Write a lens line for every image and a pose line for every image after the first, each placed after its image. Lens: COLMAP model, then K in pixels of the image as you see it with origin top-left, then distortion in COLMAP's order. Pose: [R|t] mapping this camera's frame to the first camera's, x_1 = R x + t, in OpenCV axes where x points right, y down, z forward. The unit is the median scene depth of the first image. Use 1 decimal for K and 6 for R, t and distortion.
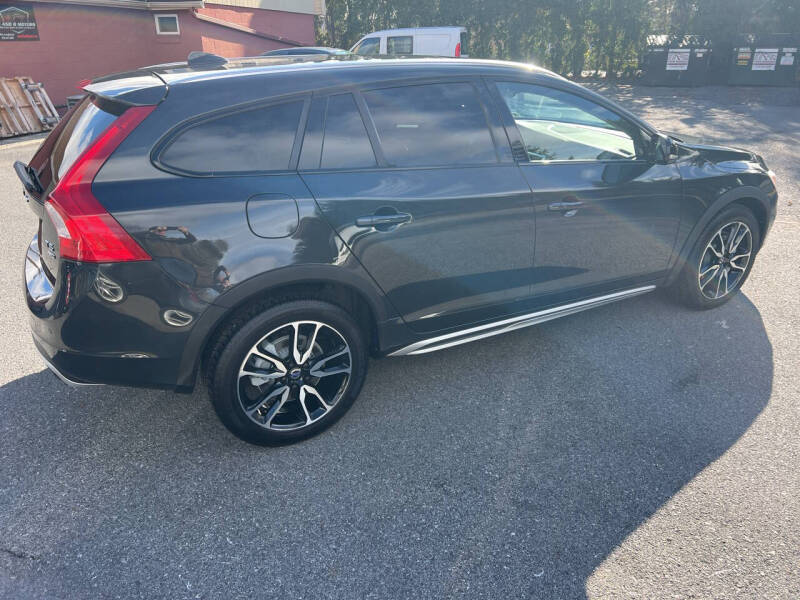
lens RADIAL K [[601.3, 0, 394.4], [0, 601.3, 295.2], [0, 0, 1]] dist [0.056109, -0.059206]
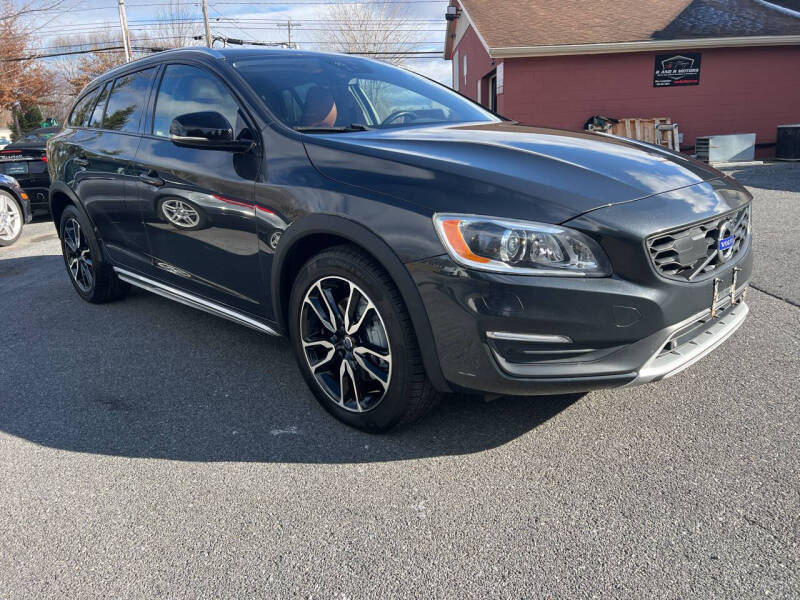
lens RADIAL K [[601.3, 0, 399.6], [0, 601.3, 296.4], [0, 0, 1]] dist [0.056109, -0.059206]
pose [[0.266568, 0.253875, -0.929779, 1.573599], [-0.336908, 0.928373, 0.156899, -0.301313], [0.903014, 0.271425, 0.333007, 1.237356]]
